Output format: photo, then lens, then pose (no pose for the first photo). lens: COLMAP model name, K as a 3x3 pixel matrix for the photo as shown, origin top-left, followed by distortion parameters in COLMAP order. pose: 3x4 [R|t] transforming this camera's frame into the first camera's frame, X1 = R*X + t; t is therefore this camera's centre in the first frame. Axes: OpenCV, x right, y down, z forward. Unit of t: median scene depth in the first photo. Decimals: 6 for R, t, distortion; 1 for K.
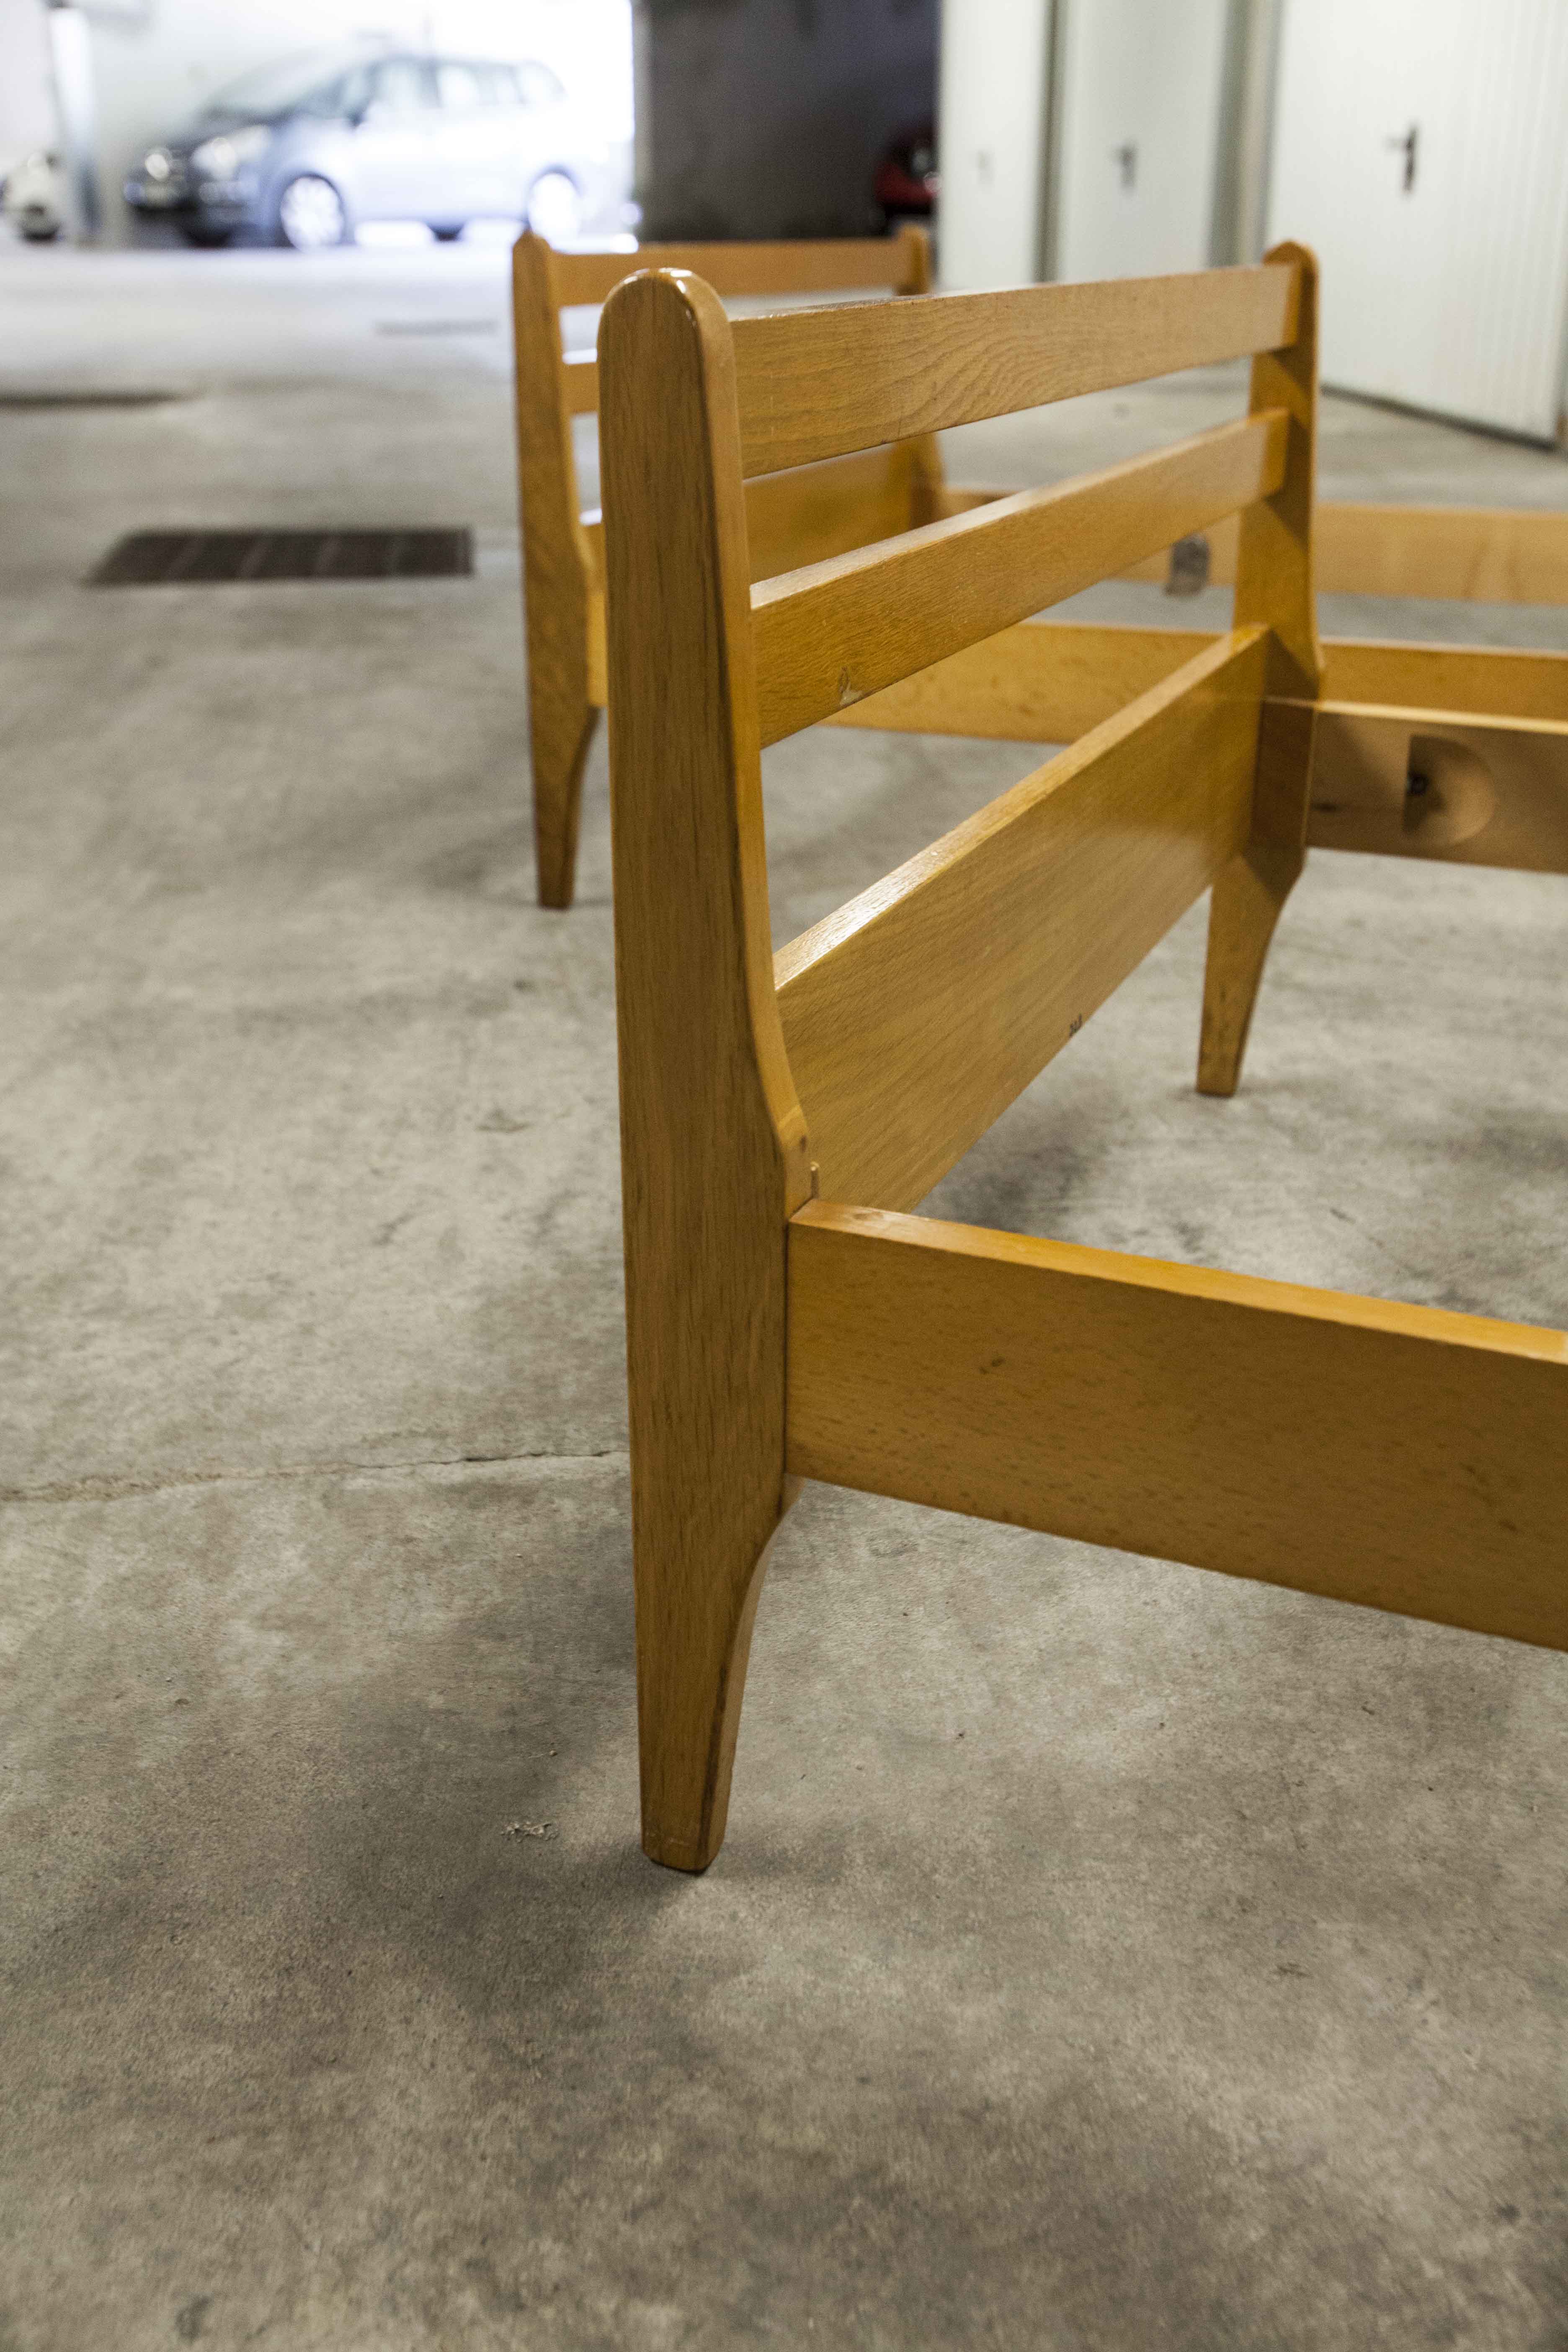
lens RADIAL K [[2268.5, 0, 784.0], [0, 2268.5, 1176.0], [0, 0, 1]] dist [-0.000257, -0.004952]
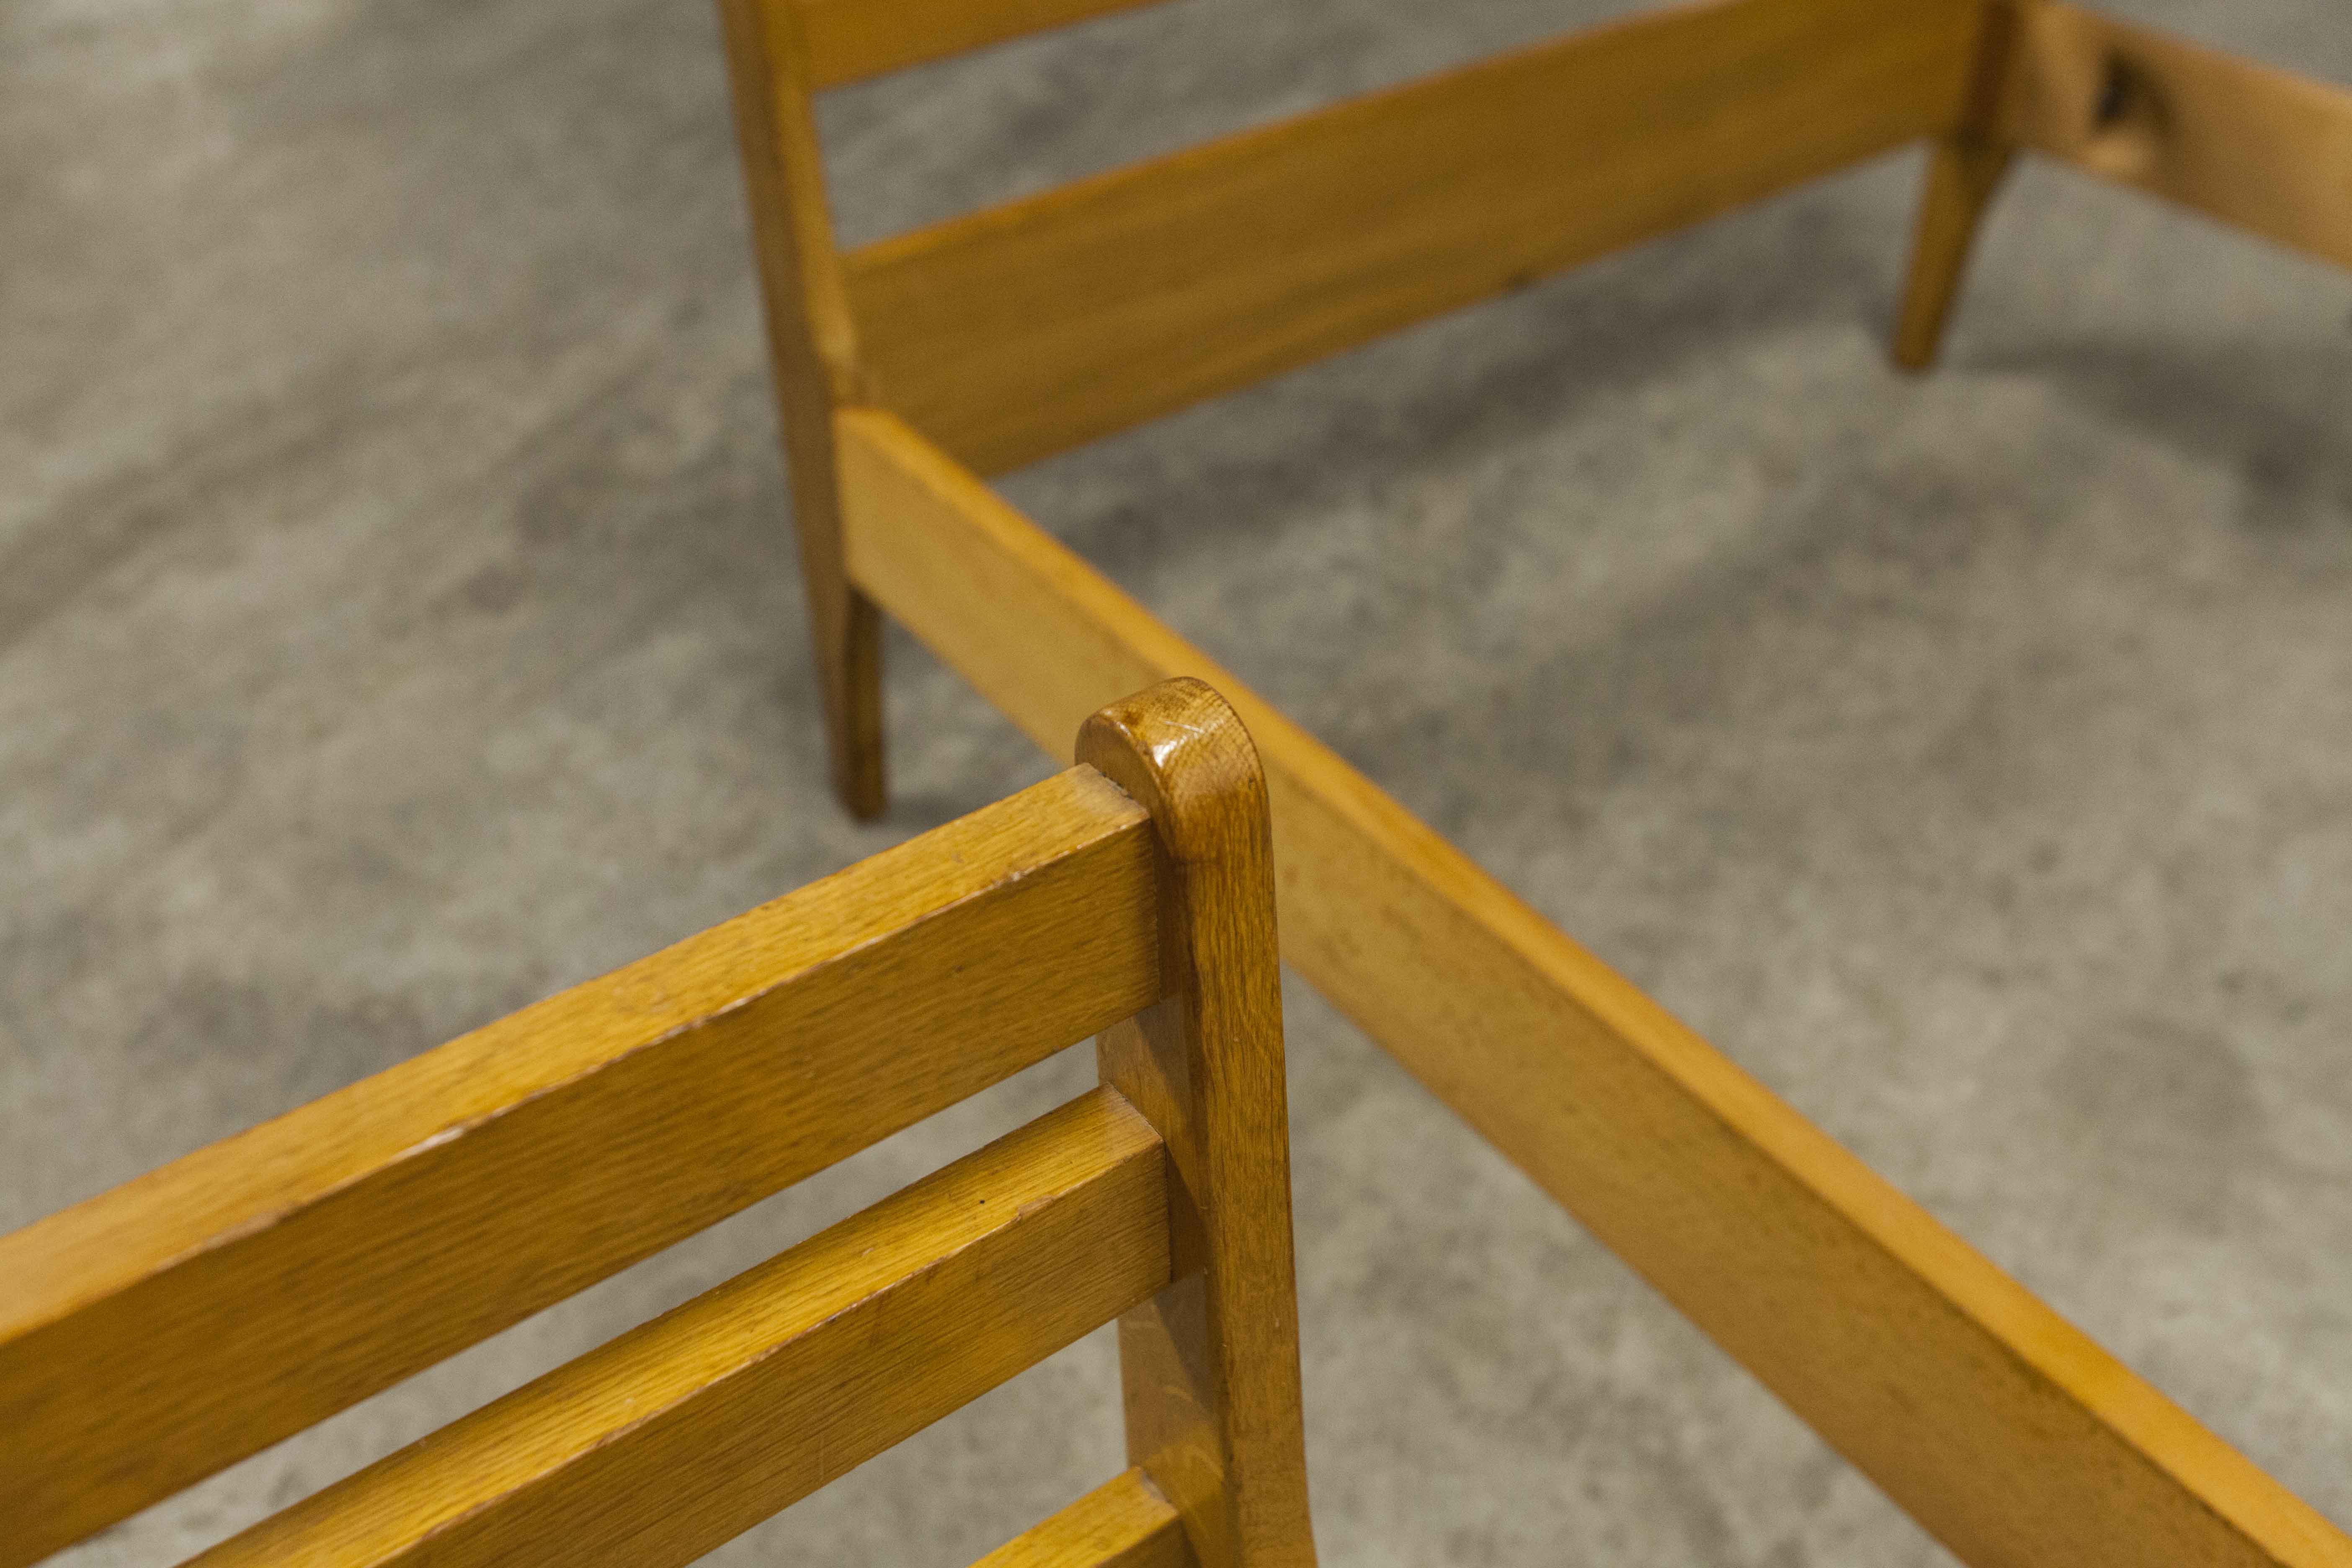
lens RADIAL K [[2268.5, 0, 1176.0], [0, 2268.5, 784.0], [0, 0, 1]] dist [-0.000257, -0.004952]
pose [[0.851529, 0.306593, -0.425322, 0.282494], [-0.184568, 0.934569, 0.304164, -0.393424], [0.490747, -0.180504, 0.852400, 0.595422]]
